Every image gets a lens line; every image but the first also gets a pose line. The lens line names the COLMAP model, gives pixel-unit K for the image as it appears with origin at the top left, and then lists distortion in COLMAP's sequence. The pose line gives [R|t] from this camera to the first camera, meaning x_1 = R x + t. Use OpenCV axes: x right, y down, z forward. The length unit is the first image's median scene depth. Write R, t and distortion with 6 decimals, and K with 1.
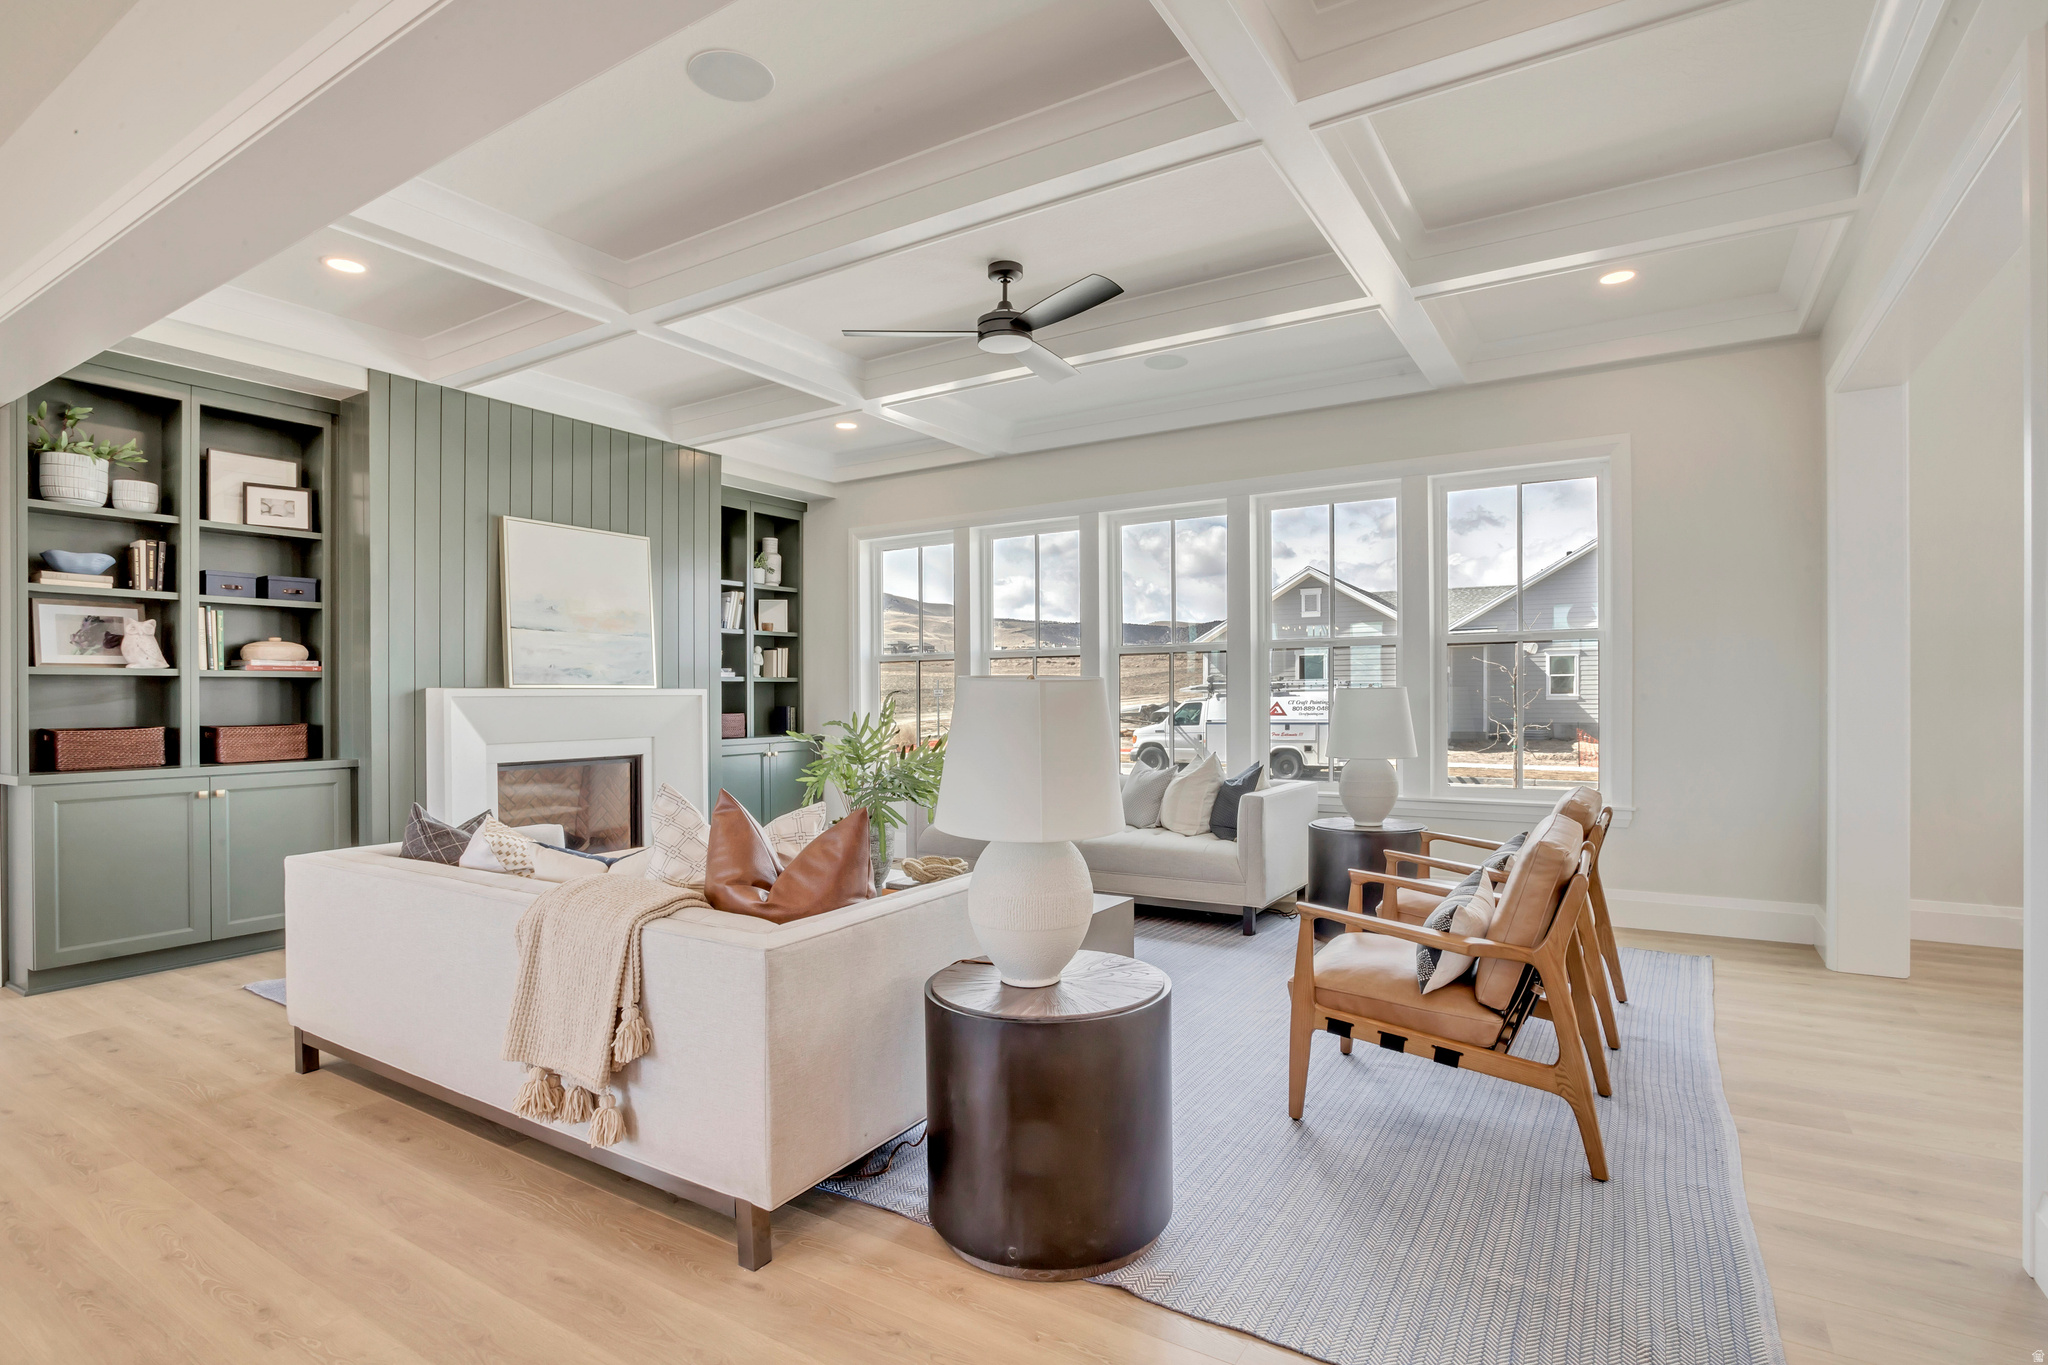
lens RADIAL K [[990.4, 0, 1022.3], [0, 990.4, 684.2], [0, 0, 1]] dist [-0.057997, 0.024132]
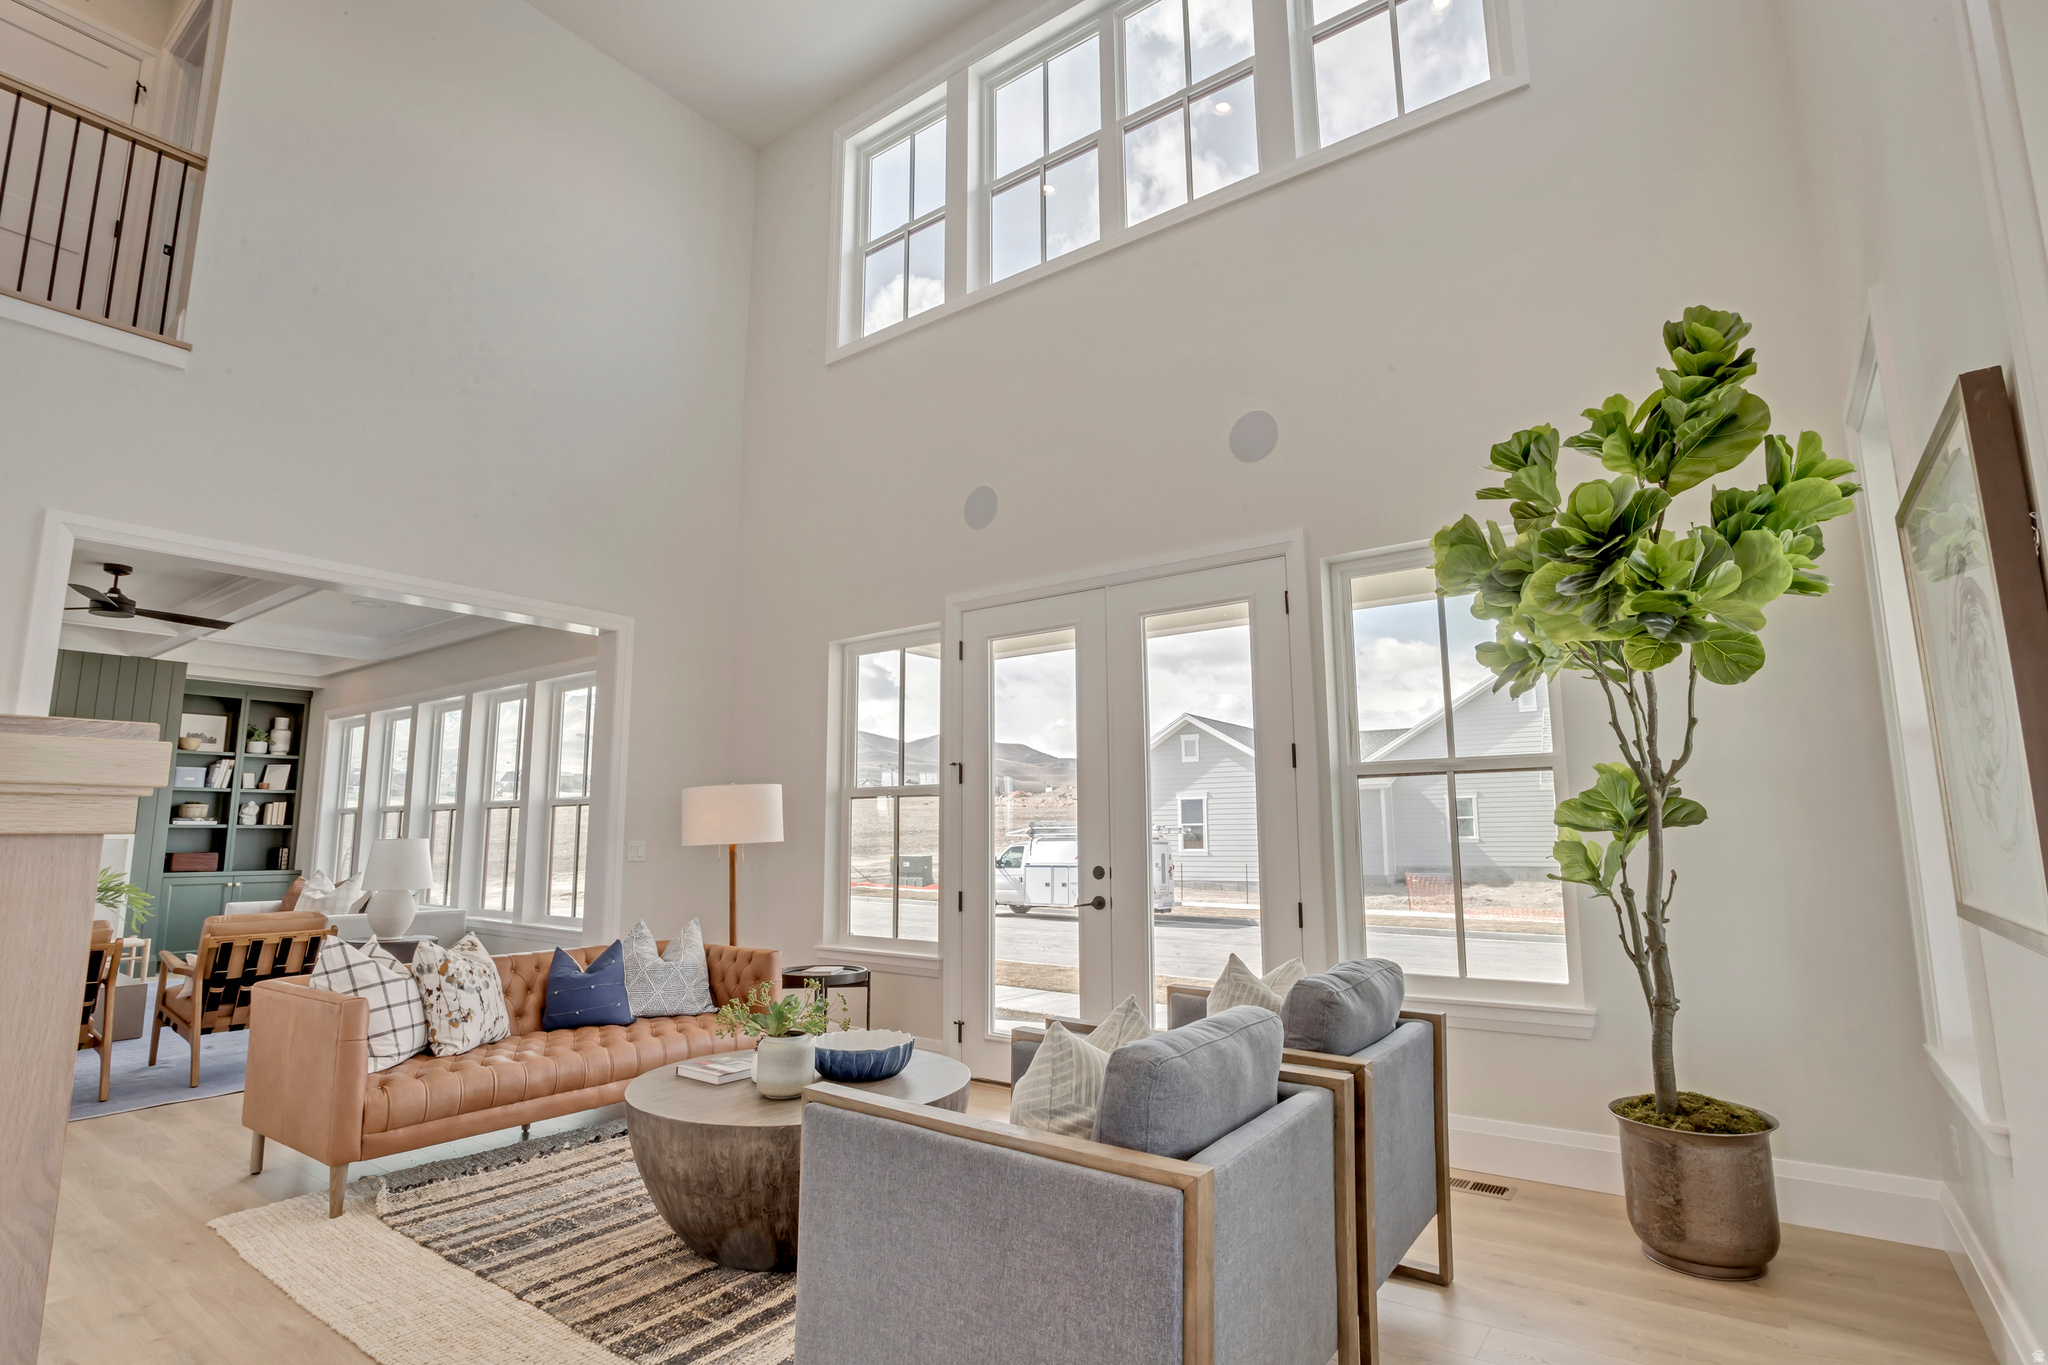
lens RADIAL K [[989.6, 0, 992.2], [0, 989.6, 684.5], [0, 0, 1]] dist [-0.004274, -0.000993]
pose [[0.996138, -0.016107, -0.086308, 0.859286], [0.003497, 0.989527, -0.144307, 0.001355], [0.087728, 0.143448, 0.985762, -0.243150]]
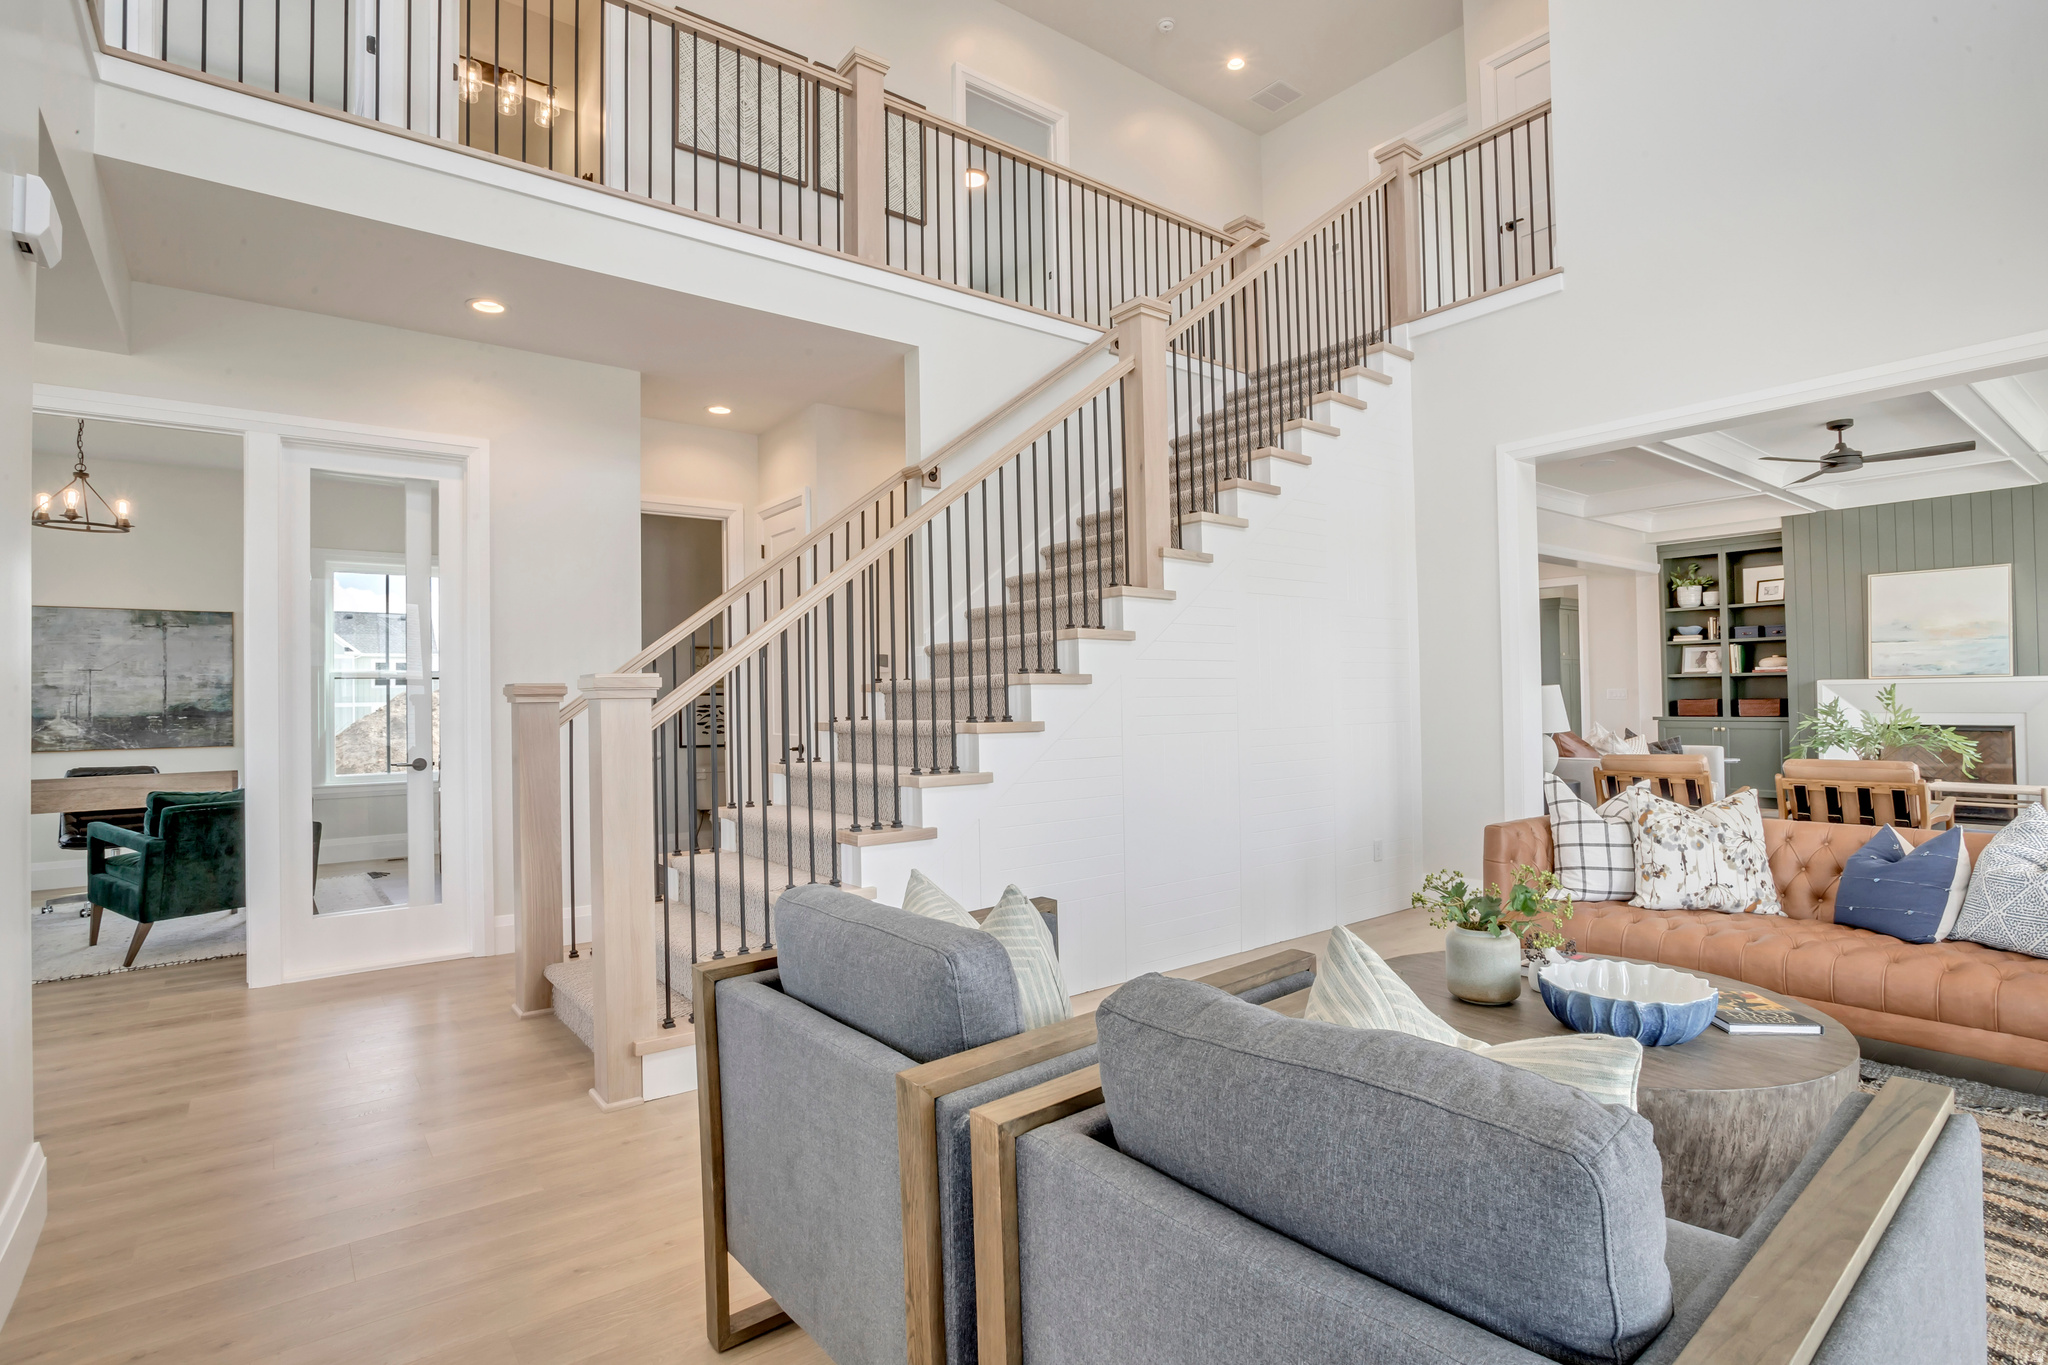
lens RADIAL K [[990.4, 0, 1022.3], [0, 990.4, 684.2], [0, 0, 1]] dist [-0.057997, 0.024132]
pose [[-0.334737, -0.006439, -0.942290, 1.092742], [0.020474, 0.999691, -0.014105, 0.005178], [0.942089, -0.024014, -0.334501, 0.129879]]
